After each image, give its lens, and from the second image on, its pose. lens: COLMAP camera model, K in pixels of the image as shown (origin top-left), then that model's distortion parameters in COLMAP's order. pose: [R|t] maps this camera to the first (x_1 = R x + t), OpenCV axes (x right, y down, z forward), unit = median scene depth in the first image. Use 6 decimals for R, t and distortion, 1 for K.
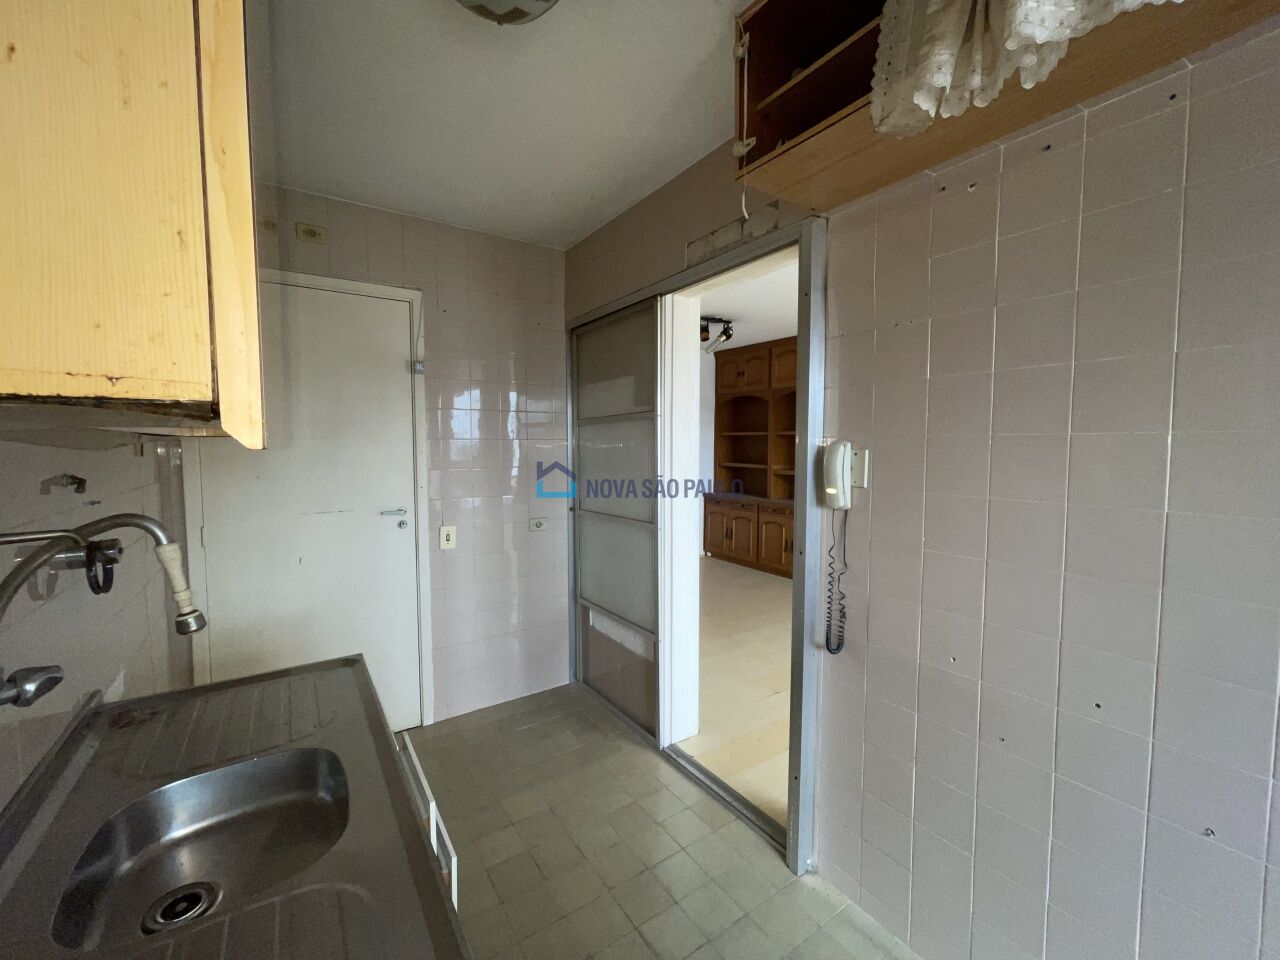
lens RADIAL K [[519.0, 0, 641.2], [0, 519.0, 477.2], [0, 0, 1]] dist [-0.001688, 0.000224]
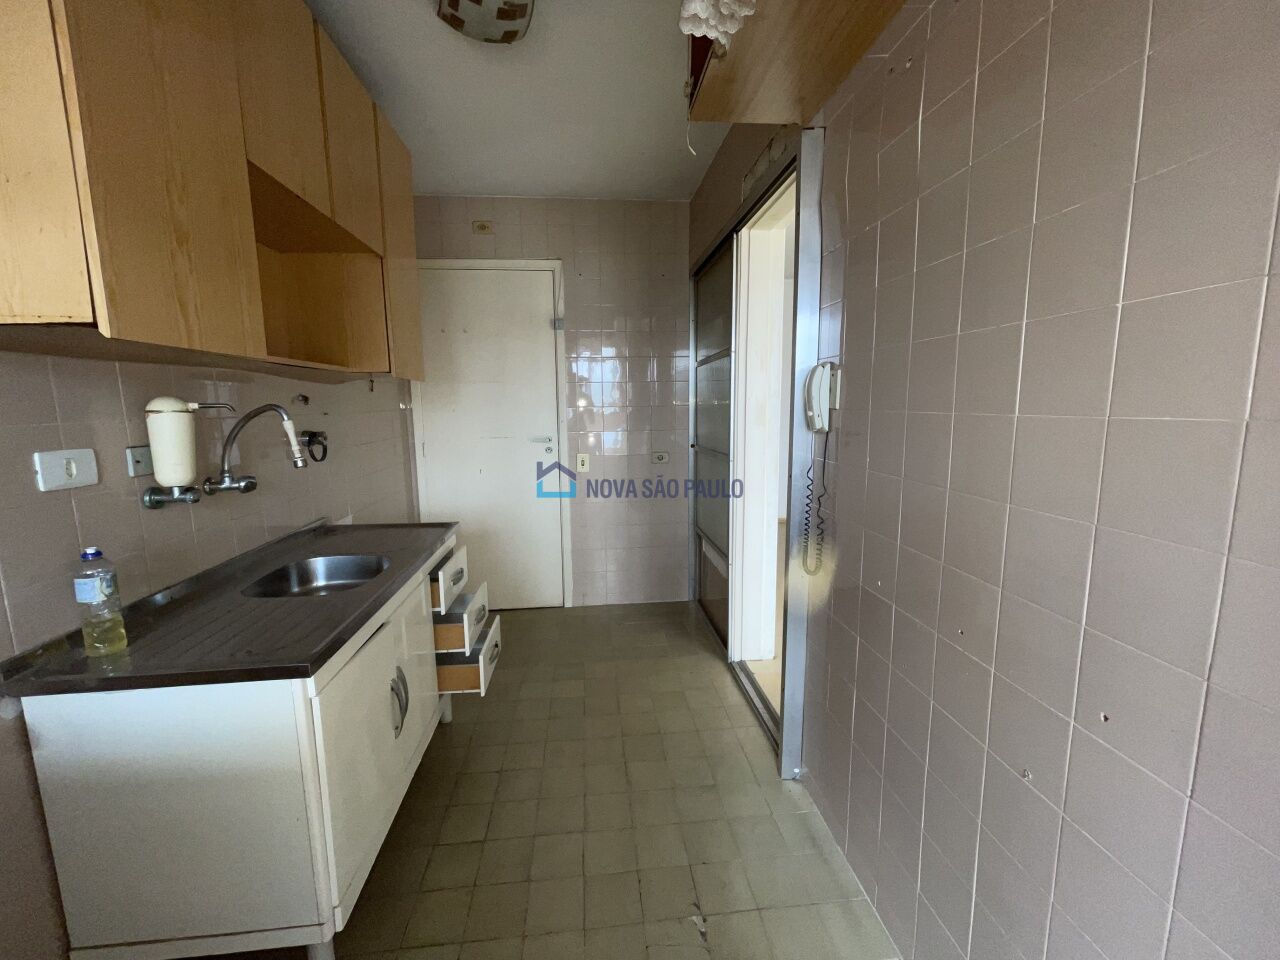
lens RADIAL K [[519.0, 0, 635.3], [0, 519.0, 476.2], [0, 0, 1]] dist [-0.001688, 0.000224]
pose [[0.879256, 0.058851, -0.472700, 0.343202], [-0.020679, 0.996119, 0.085553, 0.042629], [0.475900, -0.065448, 0.877061, -0.027214]]
